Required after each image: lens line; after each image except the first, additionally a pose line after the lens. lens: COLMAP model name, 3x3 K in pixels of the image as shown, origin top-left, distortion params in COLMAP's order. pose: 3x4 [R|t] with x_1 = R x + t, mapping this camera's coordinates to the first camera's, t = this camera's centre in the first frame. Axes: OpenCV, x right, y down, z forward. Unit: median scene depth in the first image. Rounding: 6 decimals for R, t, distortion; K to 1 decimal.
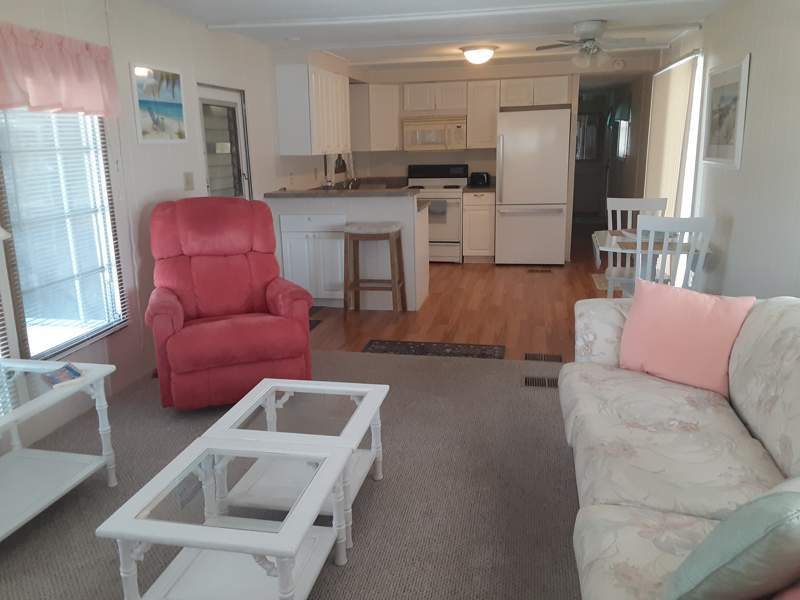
lens RADIAL K [[639.2, 0, 398.8], [0, 639.2, 298.6], [0, 0, 1]] dist [0.029045, -0.007231]
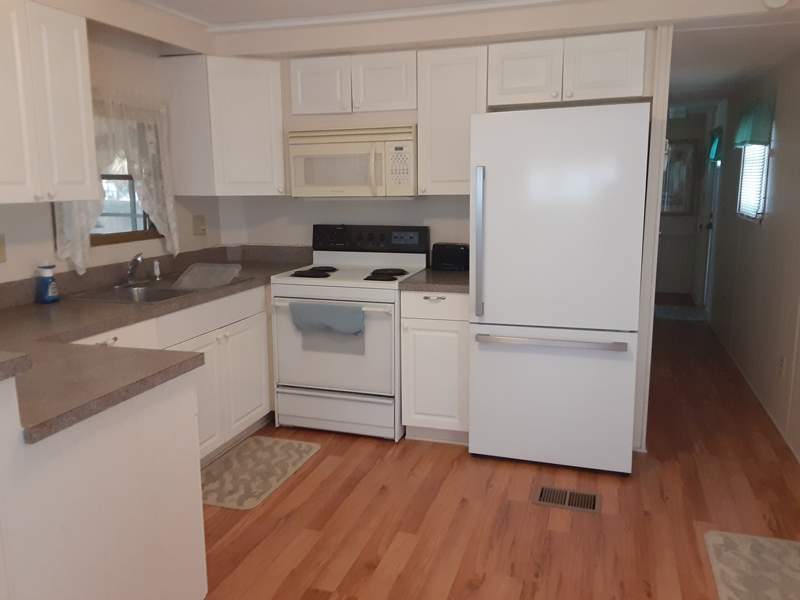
lens RADIAL K [[639.2, 0, 399.2], [0, 639.2, 282.6], [0, 0, 1]] dist [0.029045, -0.007231]
pose [[0.993841, 0.031835, -0.106145, 0.143968], [-0.040884, 0.995610, -0.084195, -0.130267], [0.102998, 0.088016, 0.990780, 0.542291]]
